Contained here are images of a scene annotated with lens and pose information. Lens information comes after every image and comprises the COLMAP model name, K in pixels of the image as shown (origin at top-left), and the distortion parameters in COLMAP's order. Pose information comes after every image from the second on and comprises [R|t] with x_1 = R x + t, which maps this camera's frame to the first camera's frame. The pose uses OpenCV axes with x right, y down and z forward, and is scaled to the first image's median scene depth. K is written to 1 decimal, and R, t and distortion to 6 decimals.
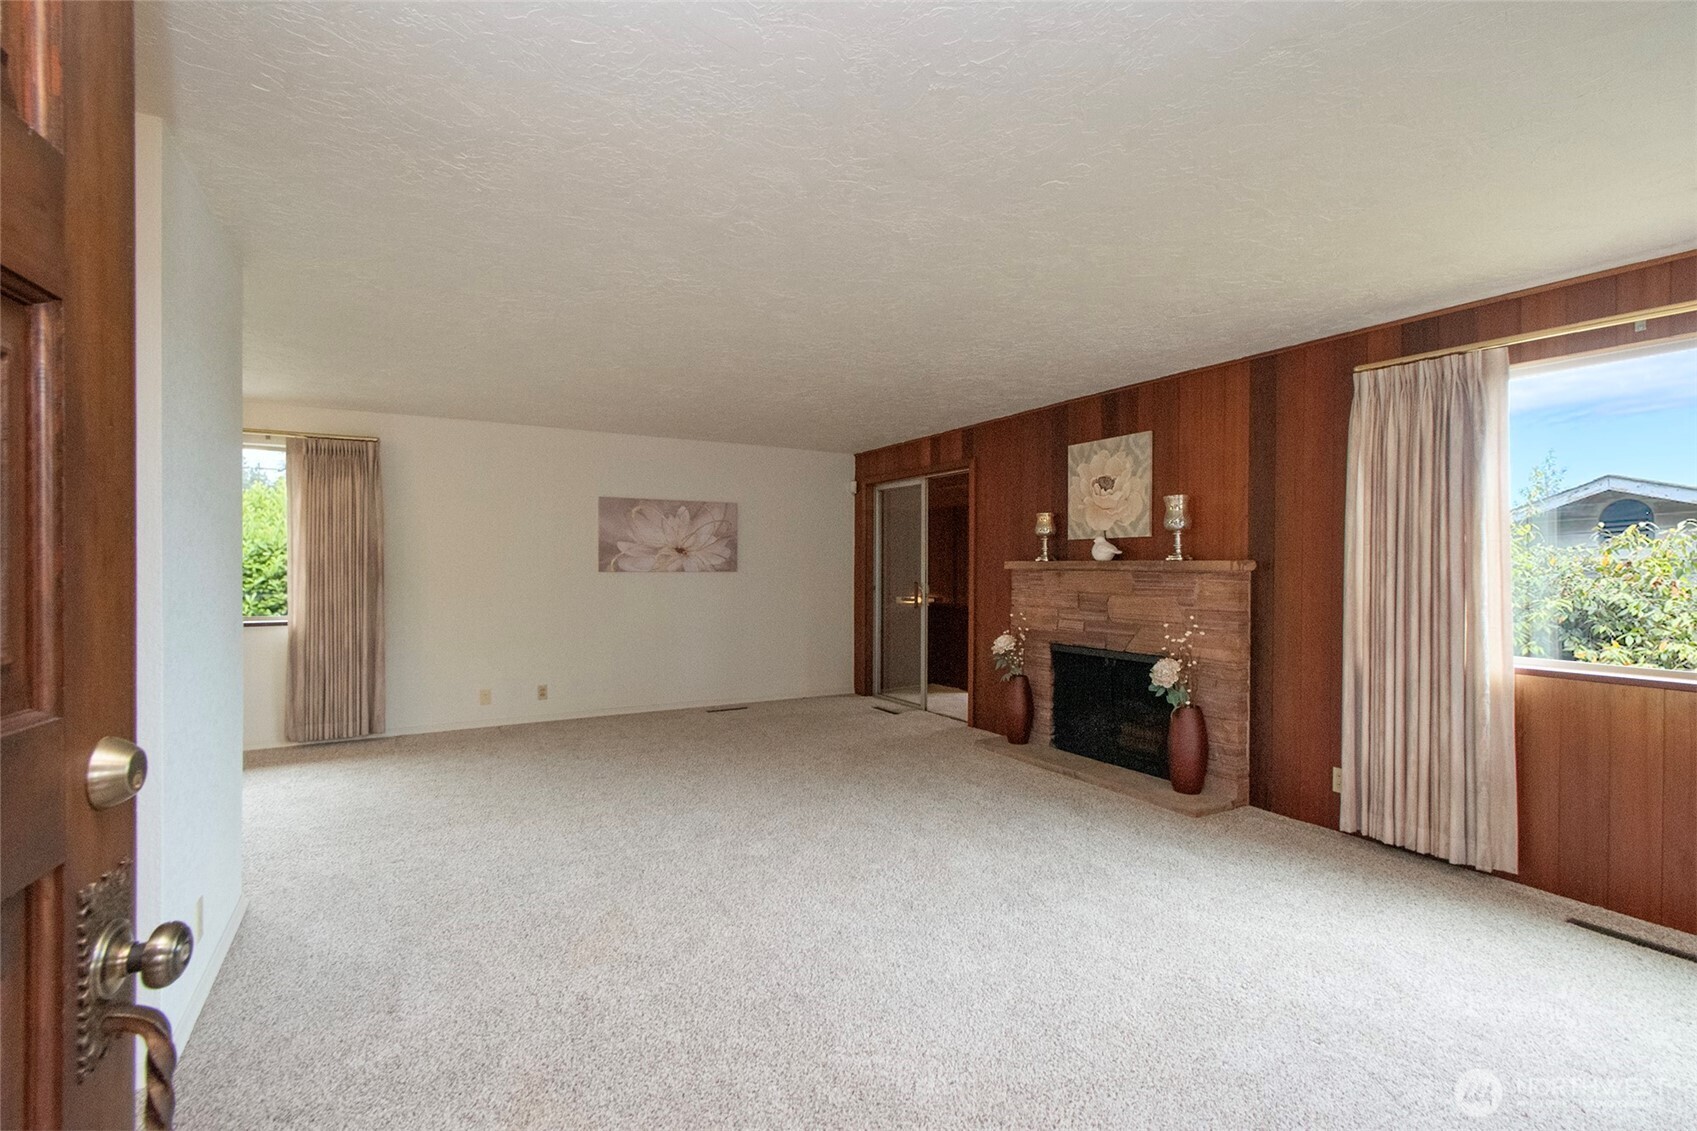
lens RADIAL K [[754.0, 0, 827.5], [0, 754.0, 566.1], [0, 0, 1]] dist [0.001062, 0.000121]
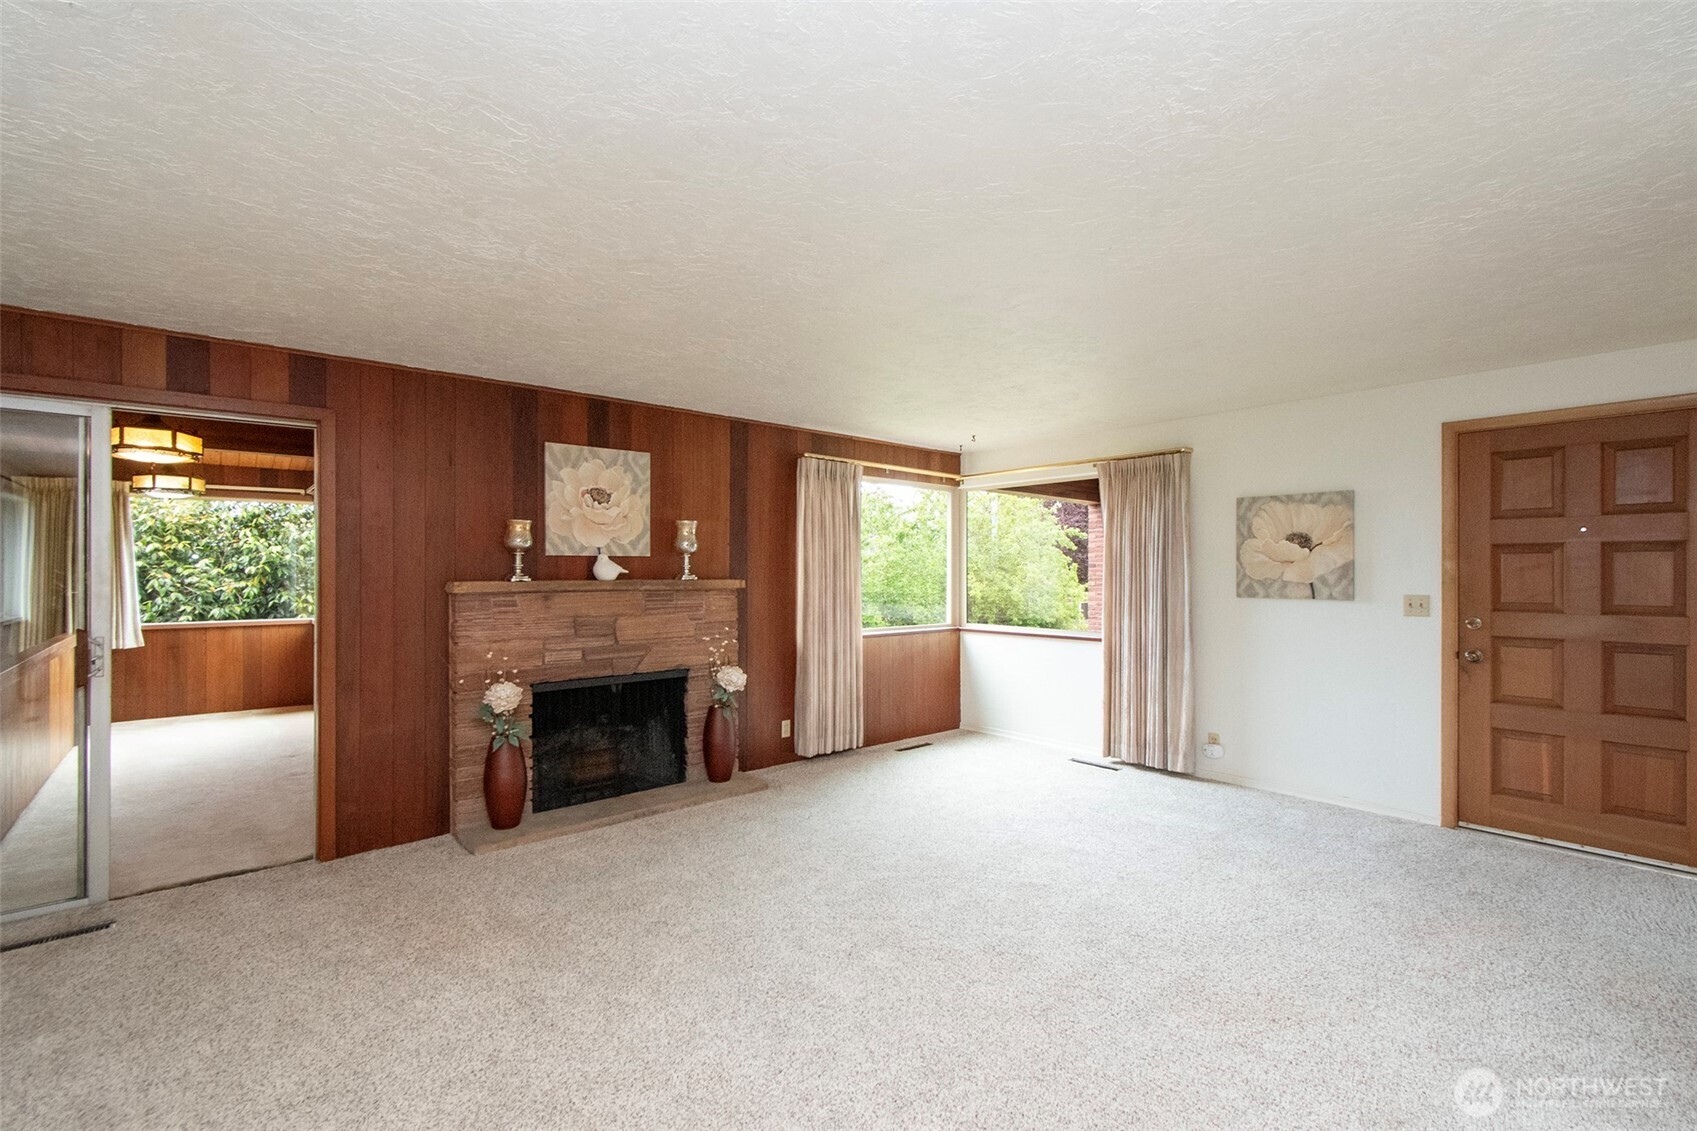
lens RADIAL K [[754.0, 0, 827.5], [0, 754.0, 566.1], [0, 0, 1]] dist [0.001062, 0.000121]
pose [[-0.191578, 0.000582, 0.981477, -0.605756], [-0.000685, 1.000000, -0.000727, -0.024675], [-0.981477, -0.000811, -0.191577, 0.932524]]
